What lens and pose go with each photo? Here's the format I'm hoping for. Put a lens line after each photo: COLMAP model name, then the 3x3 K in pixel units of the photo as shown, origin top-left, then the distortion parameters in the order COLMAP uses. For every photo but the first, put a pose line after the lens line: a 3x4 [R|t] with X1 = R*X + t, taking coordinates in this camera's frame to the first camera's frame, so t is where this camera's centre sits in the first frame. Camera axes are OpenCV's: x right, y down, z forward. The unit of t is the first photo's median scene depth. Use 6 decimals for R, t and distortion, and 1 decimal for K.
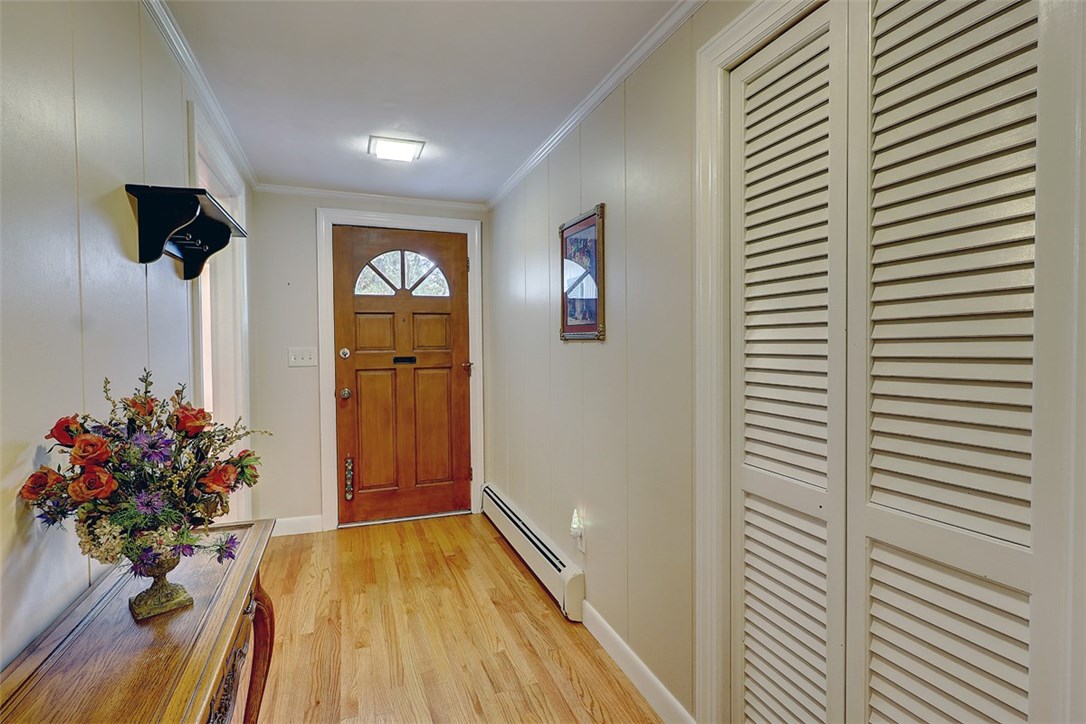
lens RADIAL K [[535.9, 0, 542.1], [0, 535.9, 356.4], [0, 0, 1]] dist [0.001110, -0.000457]
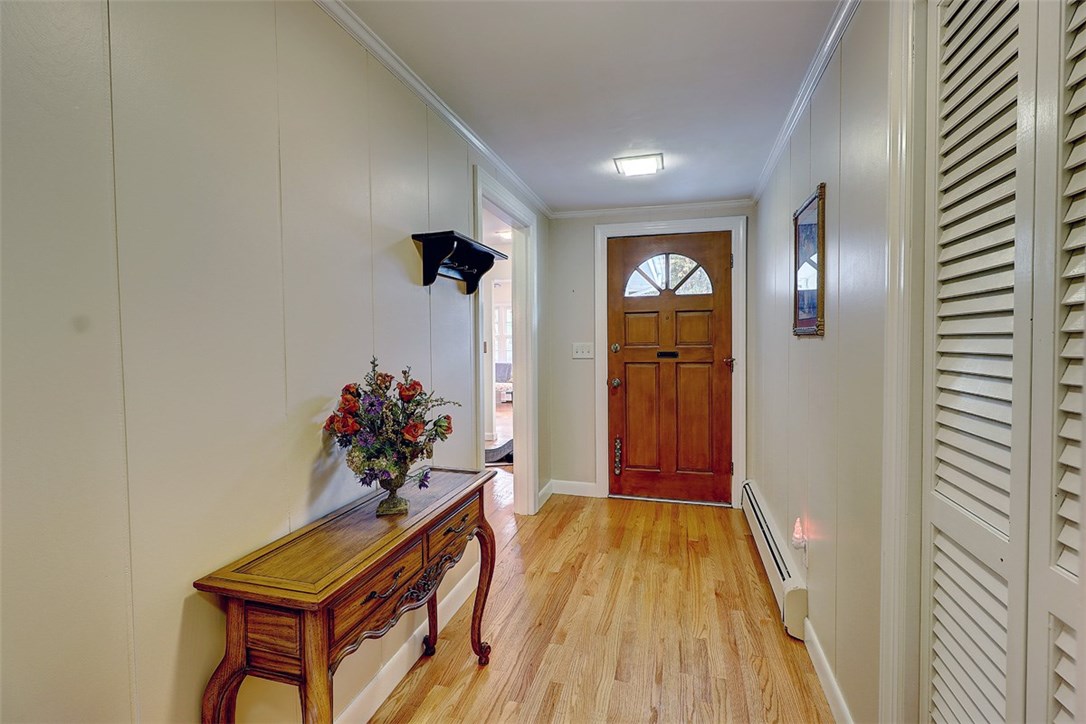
lens RADIAL K [[501.5, 0, 539.4], [0, 501.5, 357.4], [0, 0, 1]] dist [0.001959, -0.000623]
pose [[0.809988, 0.019298, -0.586128, 0.167108], [-0.012658, 0.999801, 0.015425, -0.000452], [0.586309, -0.005075, 0.810071, 0.029252]]
